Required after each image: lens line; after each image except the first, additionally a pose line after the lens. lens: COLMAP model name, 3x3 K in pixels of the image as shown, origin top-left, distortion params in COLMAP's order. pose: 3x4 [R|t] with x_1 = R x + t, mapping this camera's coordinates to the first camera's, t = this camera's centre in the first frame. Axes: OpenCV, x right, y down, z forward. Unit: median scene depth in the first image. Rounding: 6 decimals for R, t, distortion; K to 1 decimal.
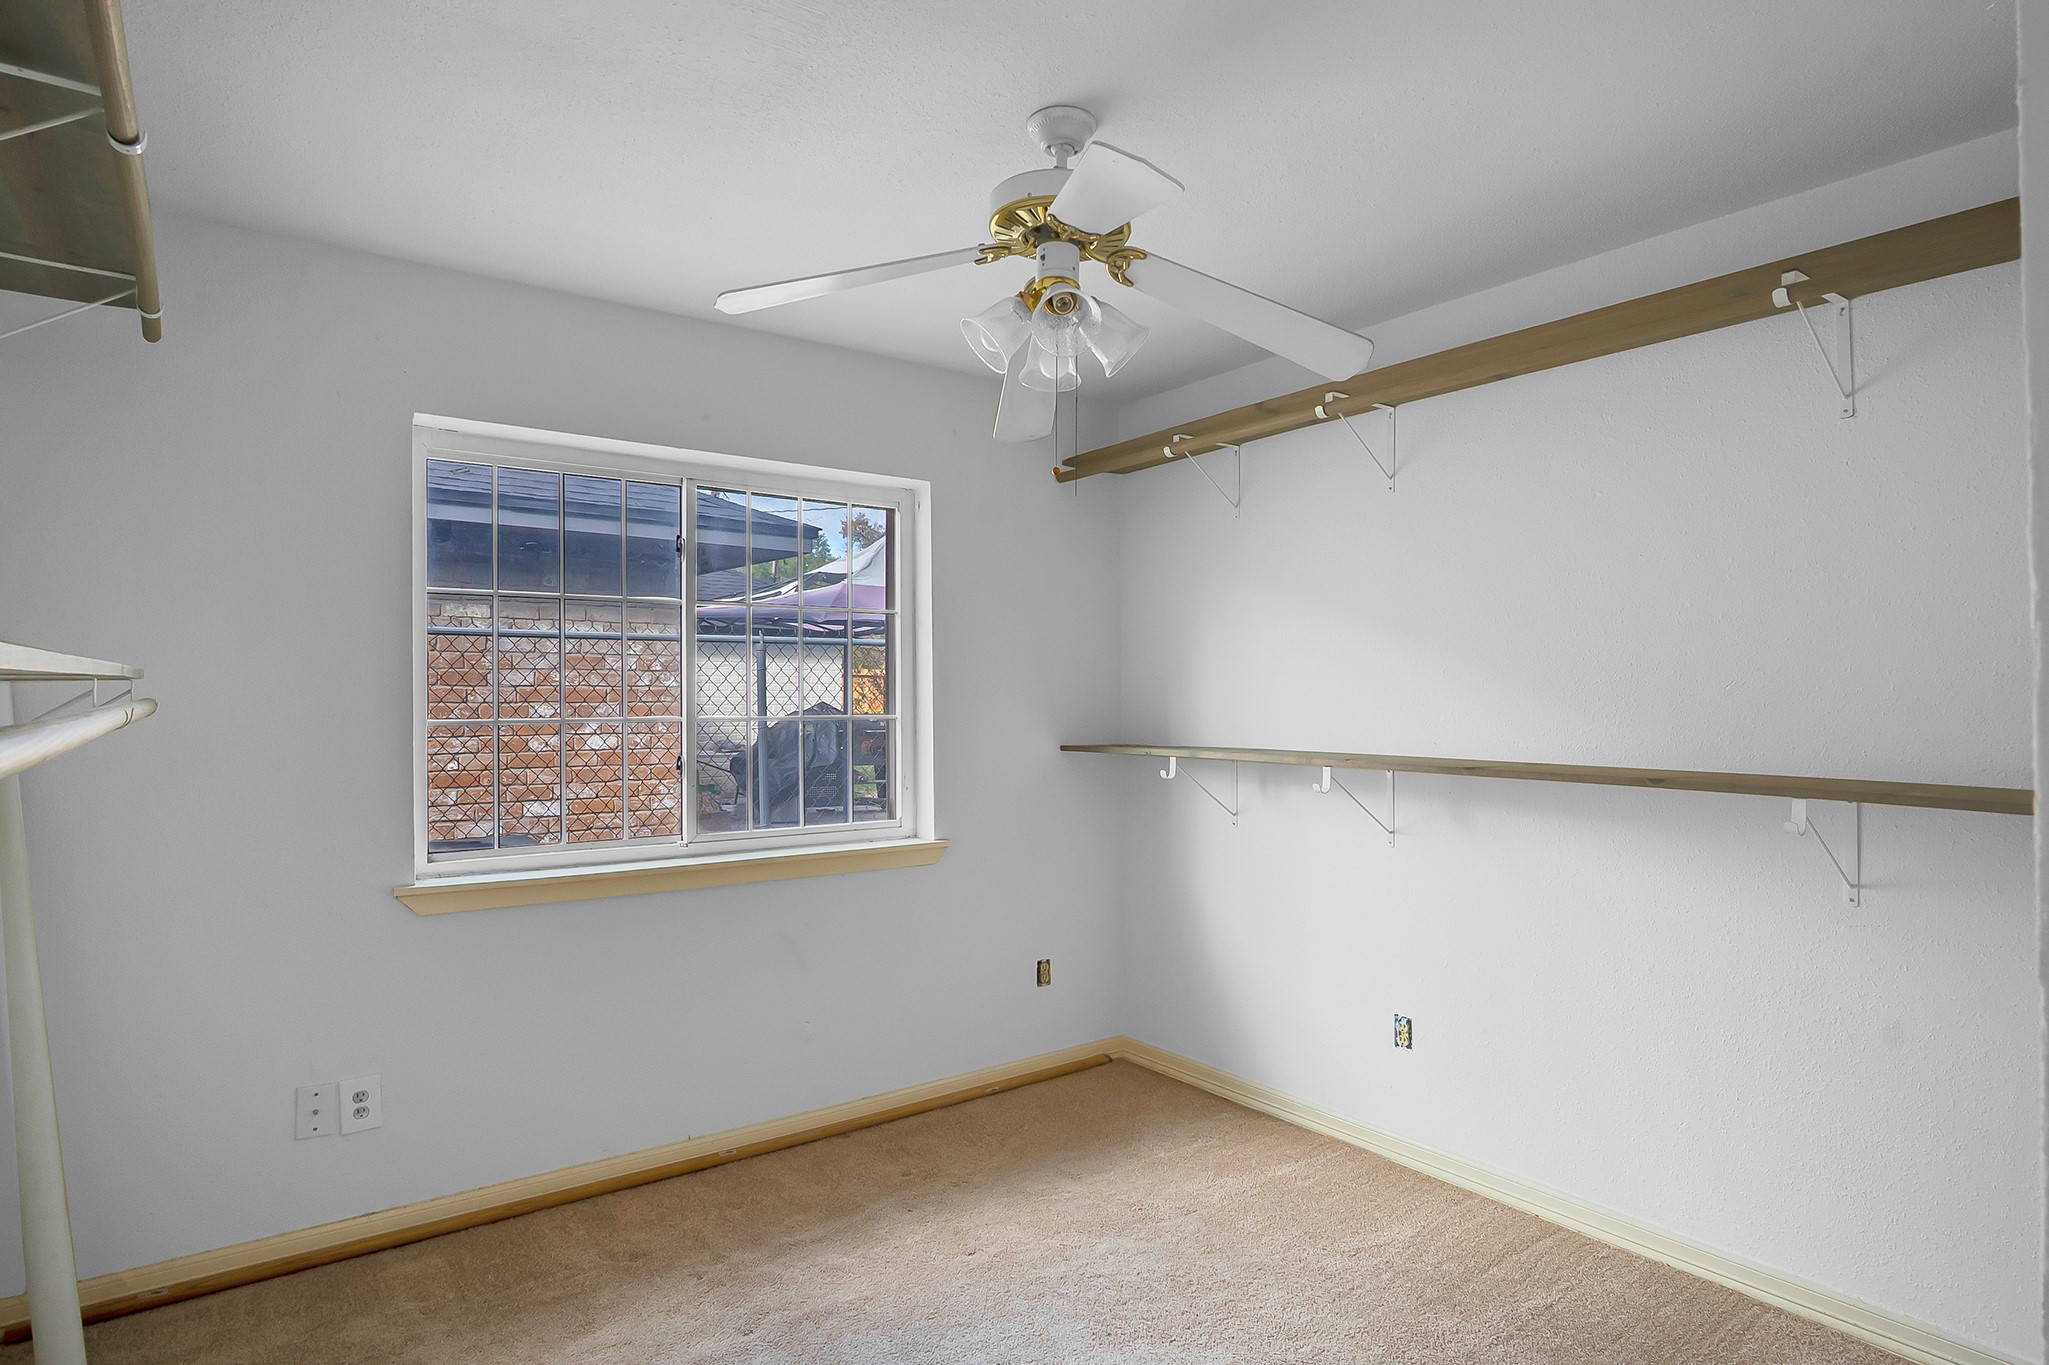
lens RADIAL K [[1149.6, 0, 1026.5], [0, 1149.6, 721.7], [0, 0, 1]] dist [-0.030309, -0.000544]
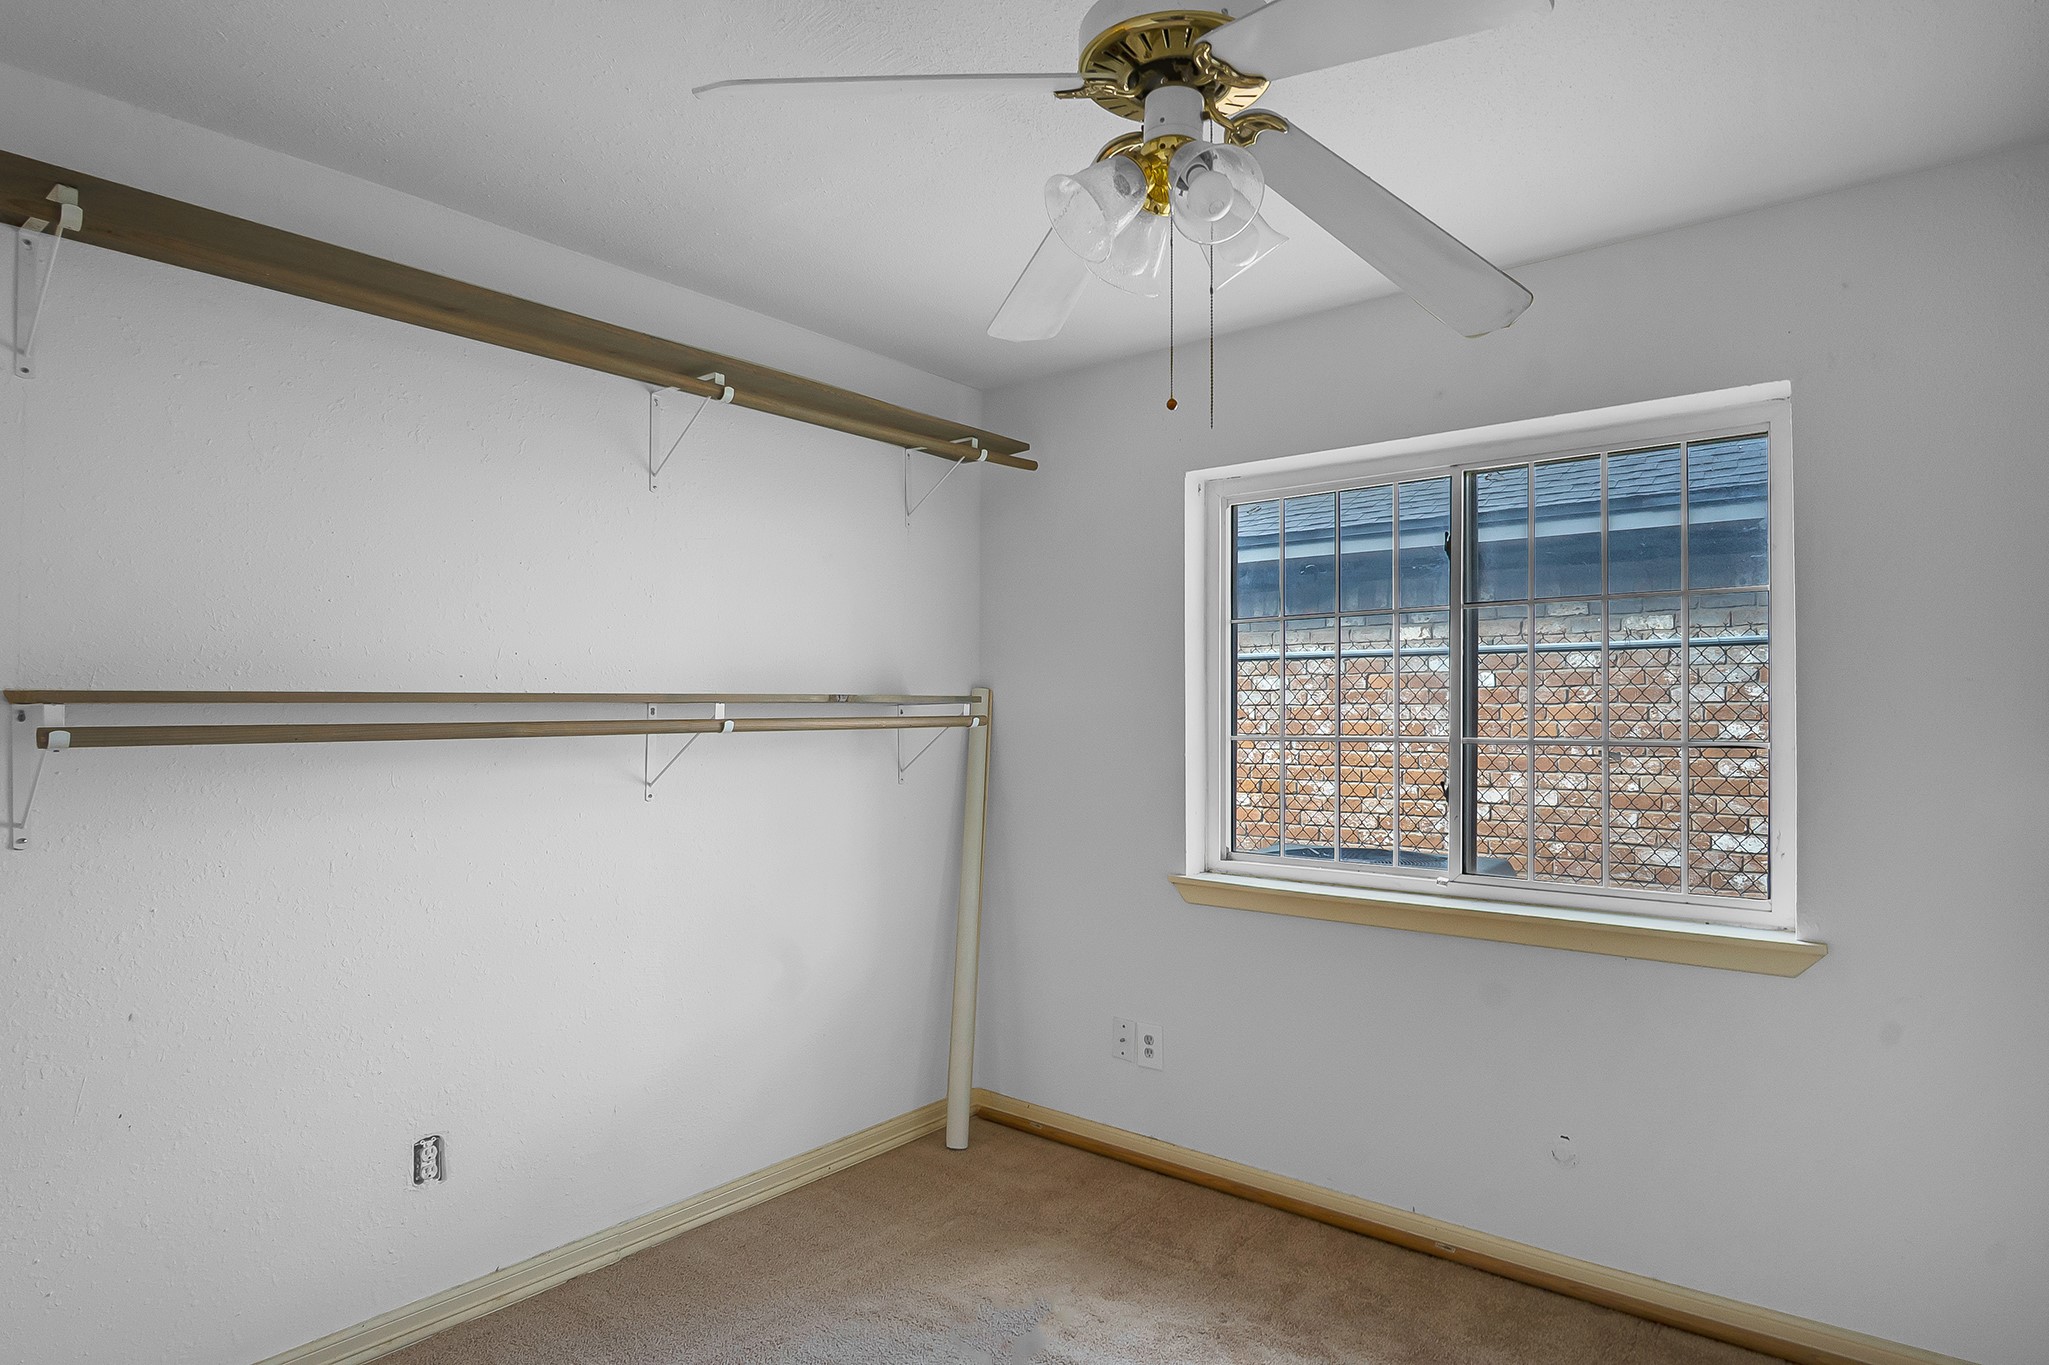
lens RADIAL K [[1125.9, 0, 1024.5], [0, 1125.9, 682.5], [0, 0, 1]] dist [0.001843, 0.000013]
pose [[0.228068, -0.029654, -0.973193, 0.330775], [-0.015930, 0.999289, -0.034183, -0.008827], [0.973515, 0.023299, 0.227433, 0.322267]]
